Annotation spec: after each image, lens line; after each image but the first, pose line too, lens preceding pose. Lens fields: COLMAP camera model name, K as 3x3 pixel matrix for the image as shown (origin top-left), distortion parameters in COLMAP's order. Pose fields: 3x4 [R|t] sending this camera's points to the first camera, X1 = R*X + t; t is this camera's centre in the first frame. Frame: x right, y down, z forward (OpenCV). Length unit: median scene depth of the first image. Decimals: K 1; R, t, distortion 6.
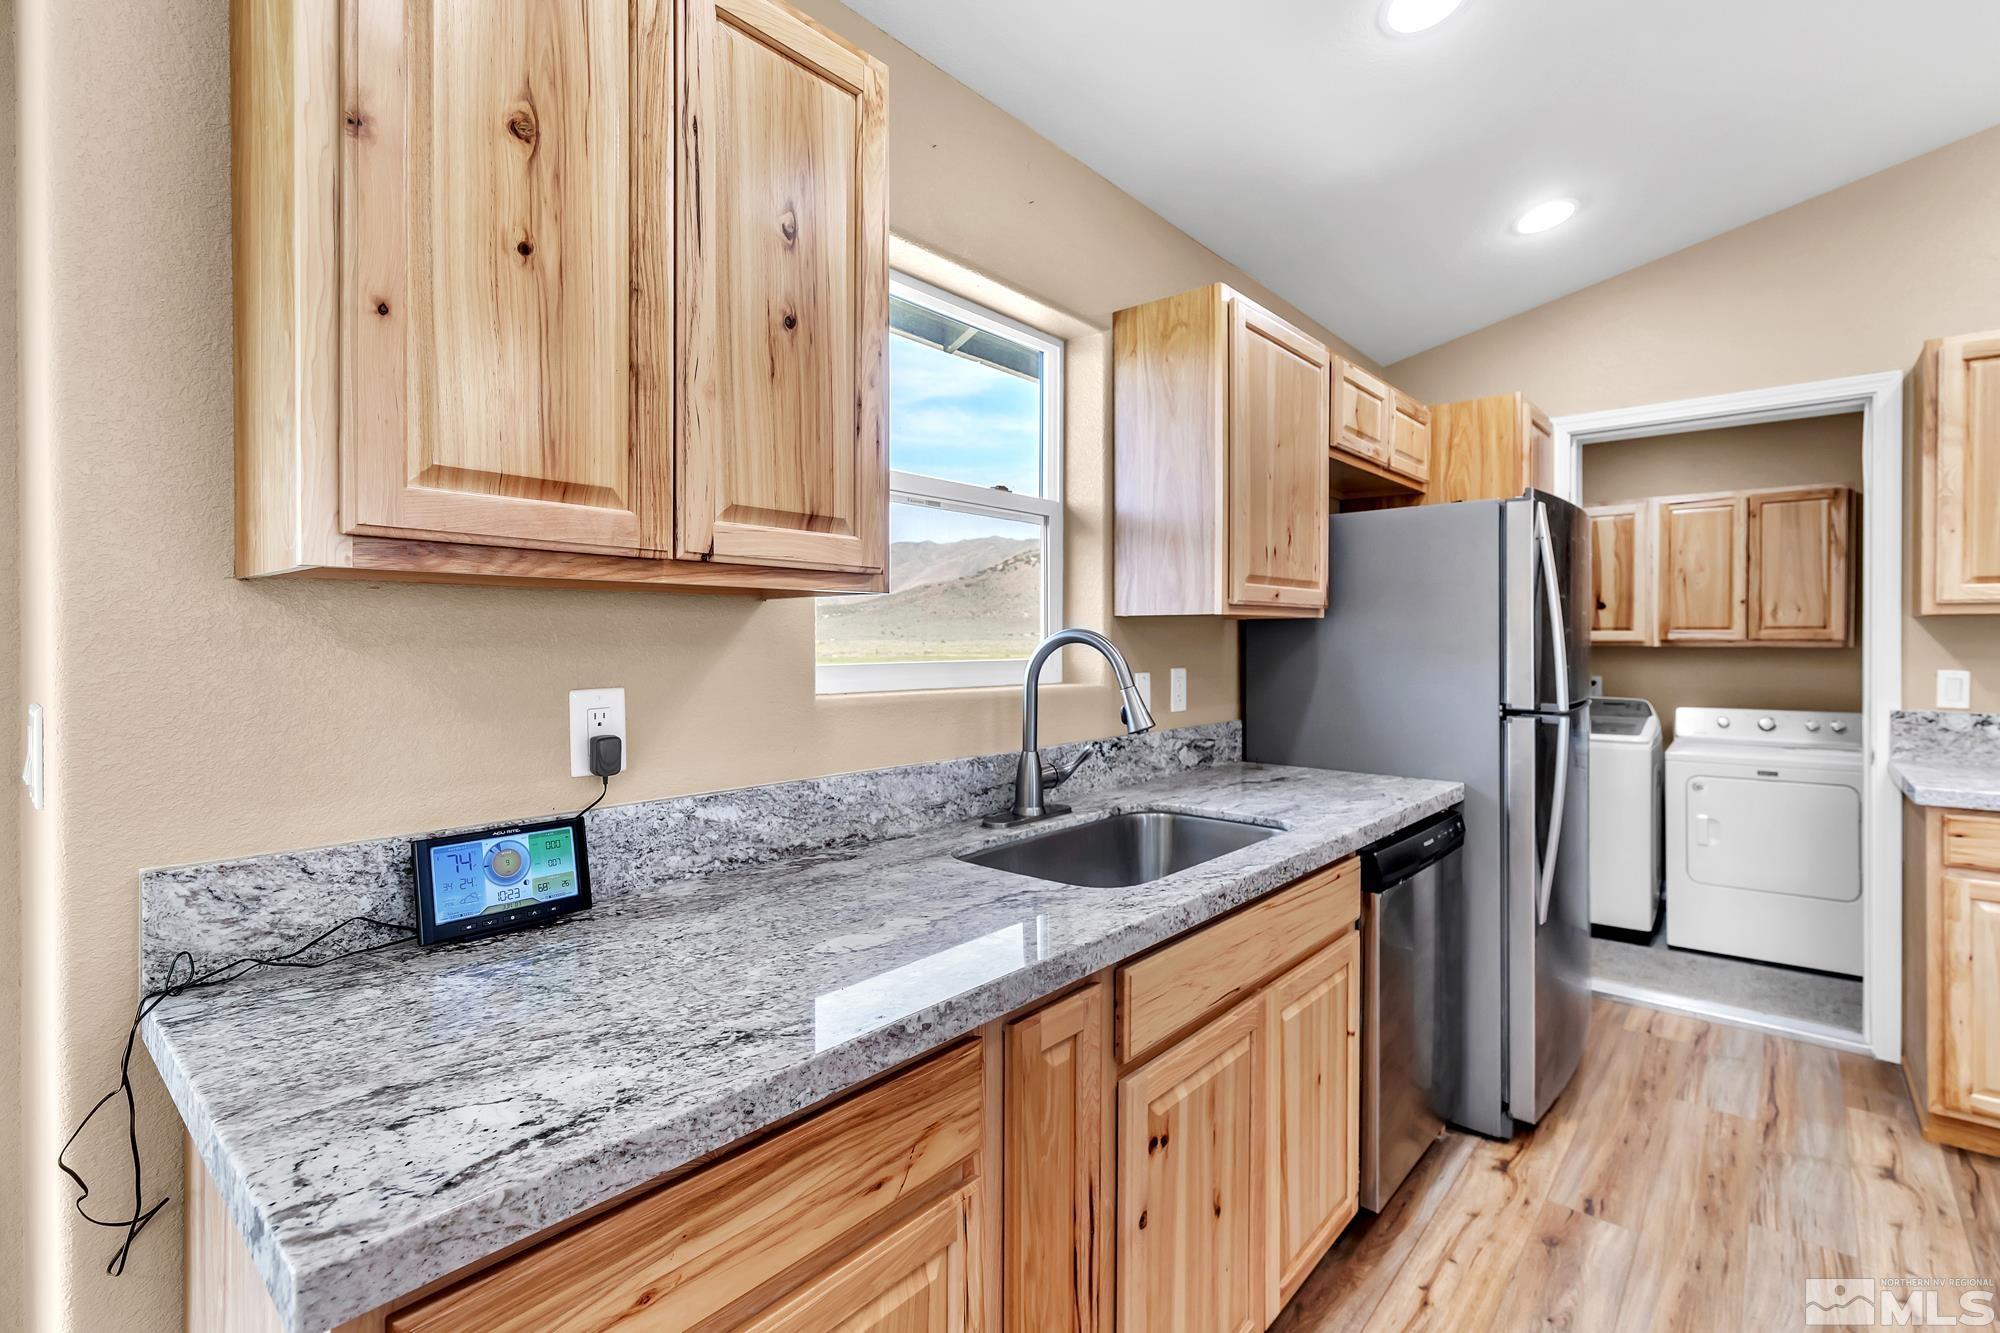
lens RADIAL K [[904.6, 0, 1049.8], [0, 904.6, 638.9], [0, 0, 1]] dist [0.010107, 0.000061]
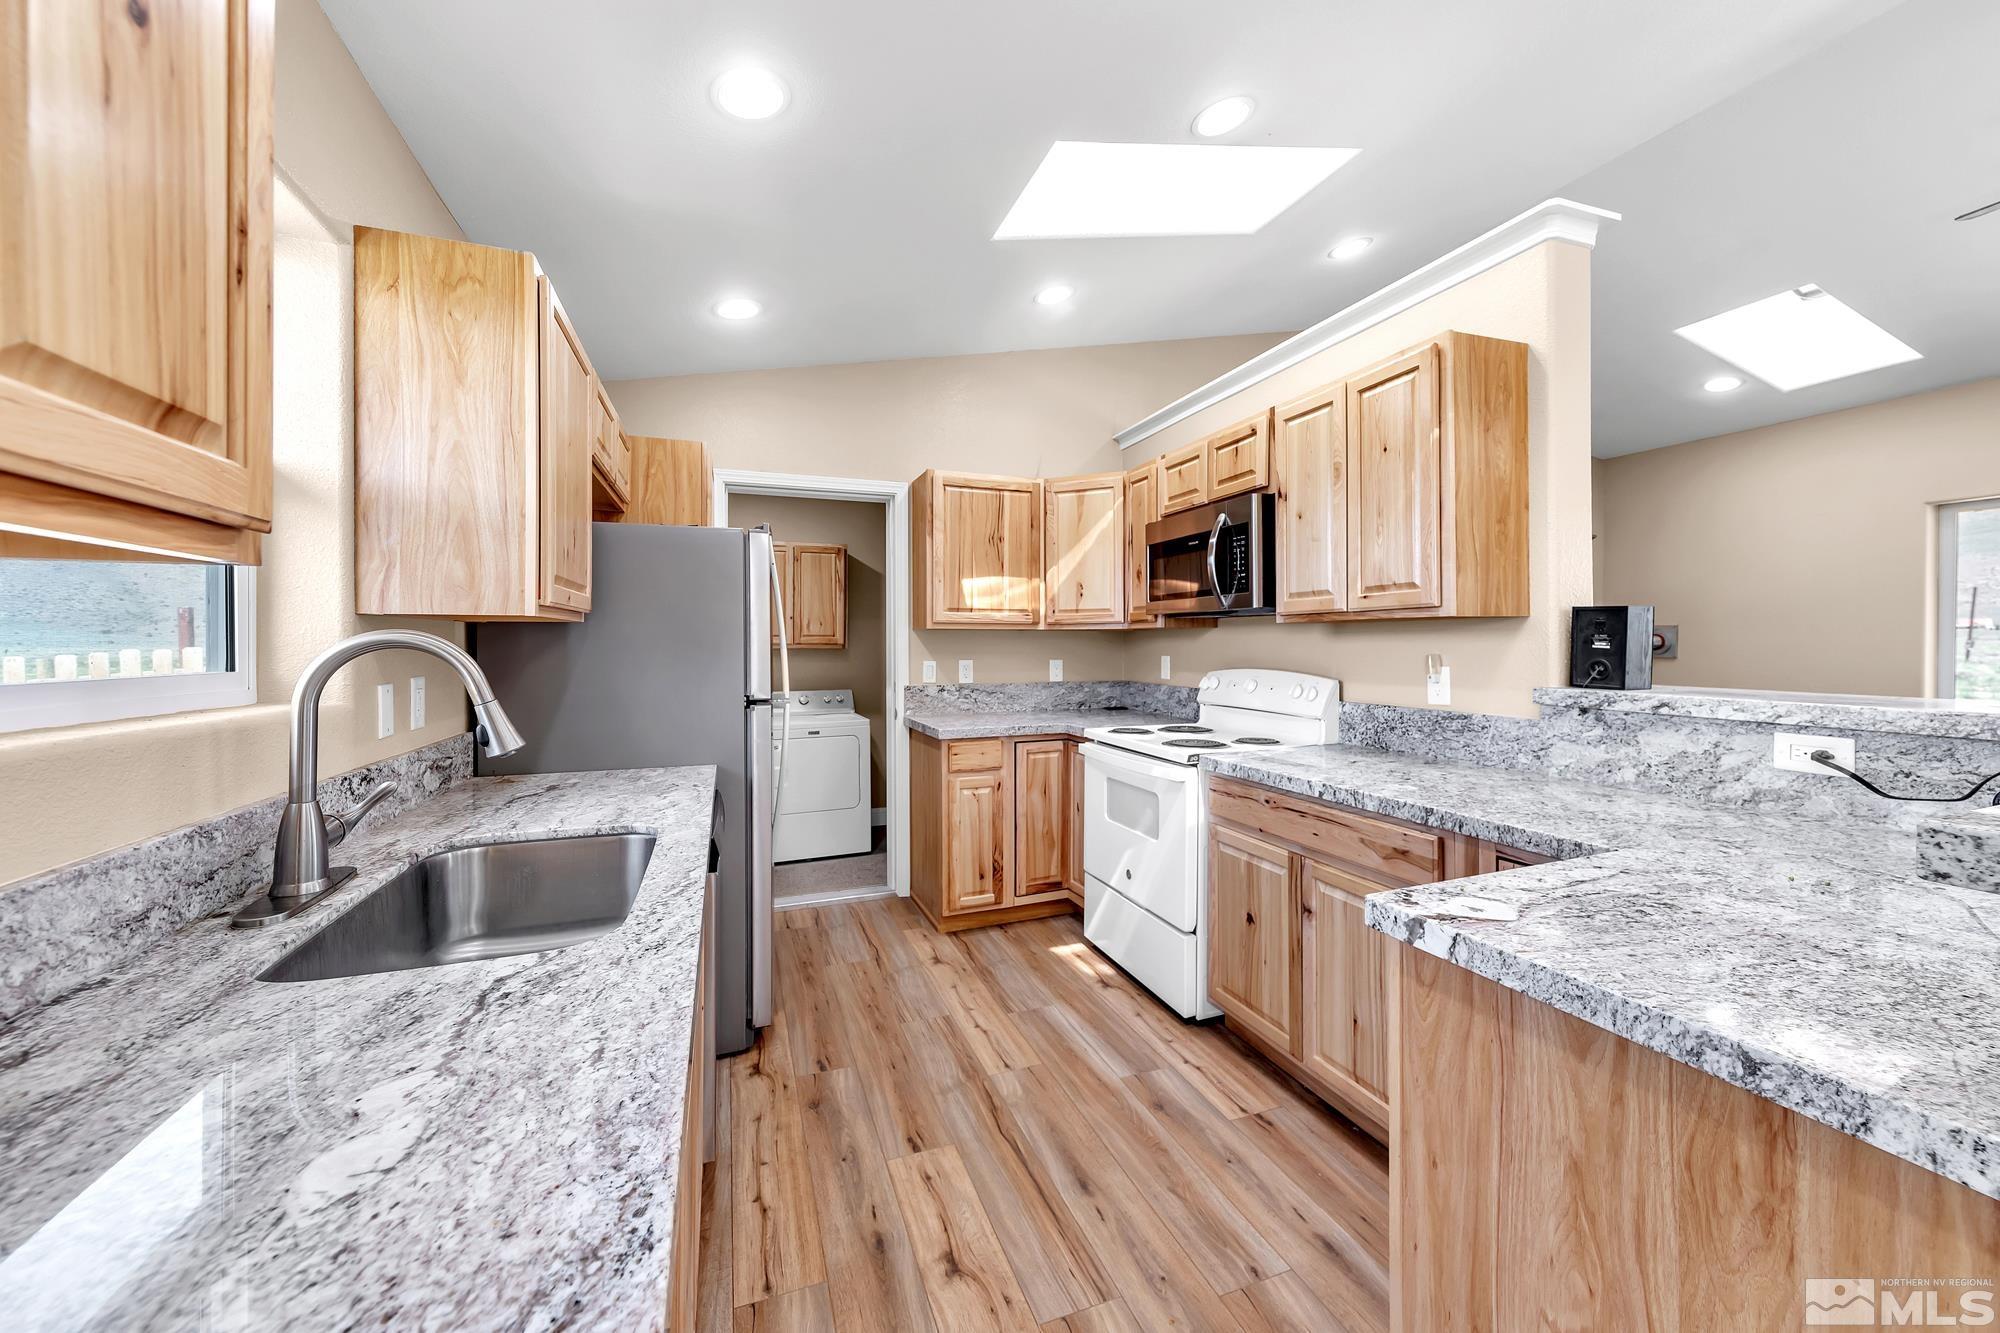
lens RADIAL K [[748.3, 0, 1002.4], [0, 748.3, 641.3], [0, 0, 1]] dist [0.002777, -0.000216]
pose [[0.505825, 0.001300, 0.862635, -0.214284], [0.001061, 0.999997, -0.002129, 0.000585], [-0.862636, 0.001992, 0.505822, 0.199750]]
